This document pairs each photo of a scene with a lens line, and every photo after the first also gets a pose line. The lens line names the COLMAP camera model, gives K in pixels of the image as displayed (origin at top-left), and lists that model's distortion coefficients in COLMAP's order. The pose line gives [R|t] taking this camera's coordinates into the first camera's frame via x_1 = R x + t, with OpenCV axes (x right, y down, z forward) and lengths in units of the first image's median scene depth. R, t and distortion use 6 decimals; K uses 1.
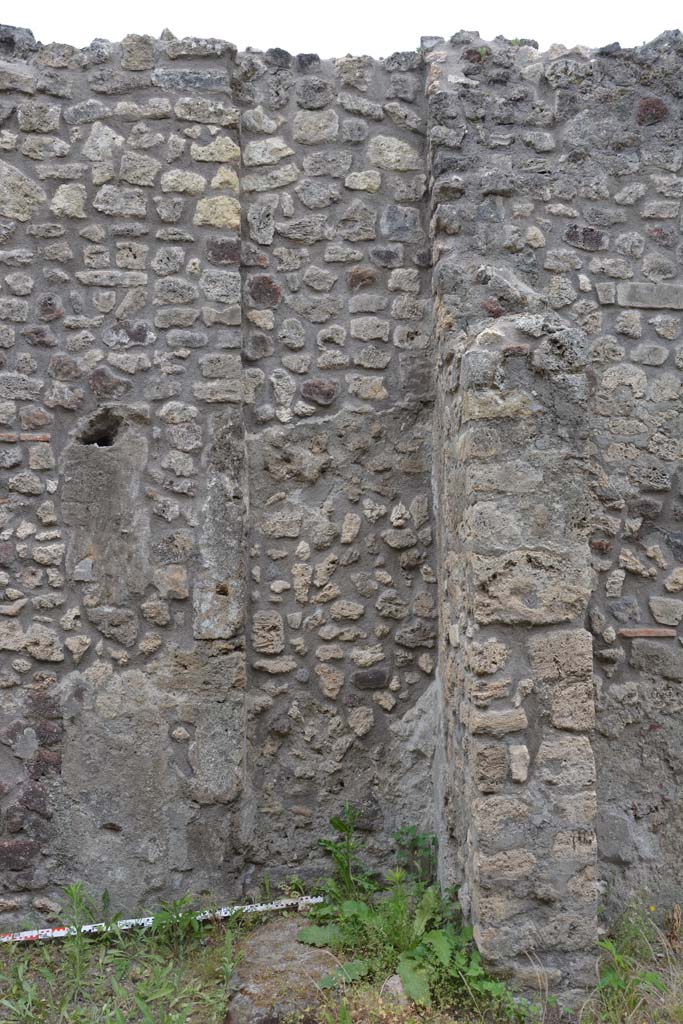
lens RADIAL K [[954.7, 0, 331.2], [0, 954.7, 510.7], [0, 0, 1]] dist [-0.030590, 0.000000]
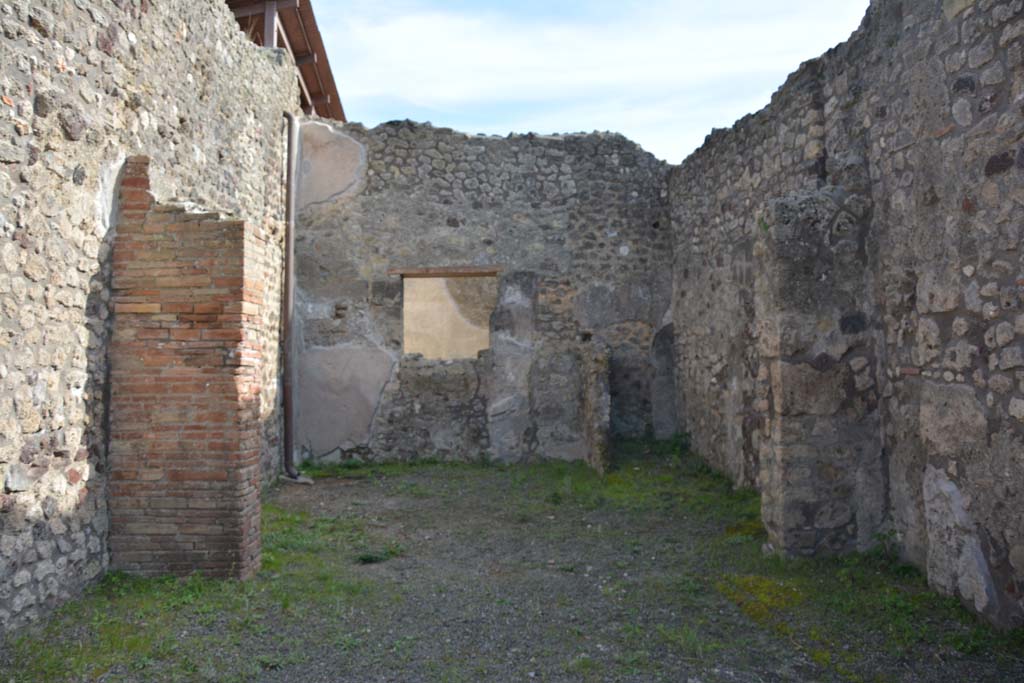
lens RADIAL K [[801.0, 0, 519.6], [0, 801.0, 345.7], [0, 0, 1]] dist [-0.165665, 0.123537]
pose [[0.022014, -0.012437, -0.999680, 1.462433], [0.051066, 0.998631, -0.011299, 0.069825], [0.998453, -0.050801, 0.022619, 0.365137]]
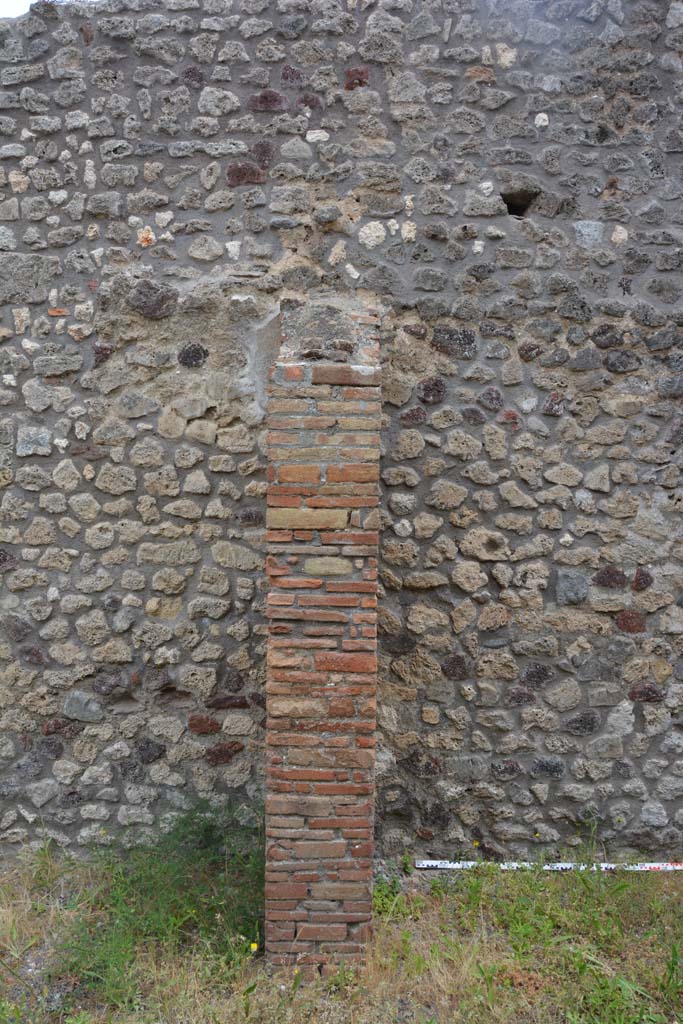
lens RADIAL K [[801.0, 0, 337.1], [0, 801.0, 511.7], [0, 0, 1]] dist [-0.165665, 0.123537]
pose [[-0.999851, -0.001648, 0.017208, 0.209917], [-0.002339, 0.999190, -0.040165, -0.000257], [-0.017127, -0.040199, -0.999045, 0.668254]]
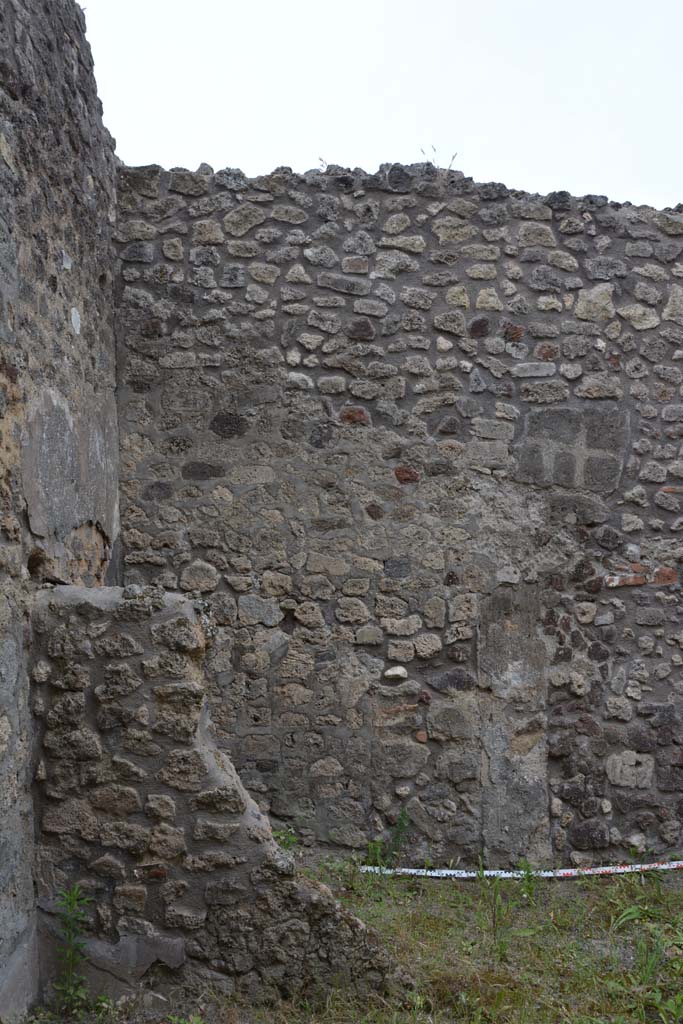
lens RADIAL K [[801.0, 0, 340.1], [0, 801.0, 508.8], [0, 0, 1]] dist [-0.165665, 0.123537]
pose [[0.999656, 0.009721, -0.024361, -0.796875], [-0.010440, 0.999508, -0.029578, -0.013288], [0.024062, 0.029822, 0.999266, -0.098938]]
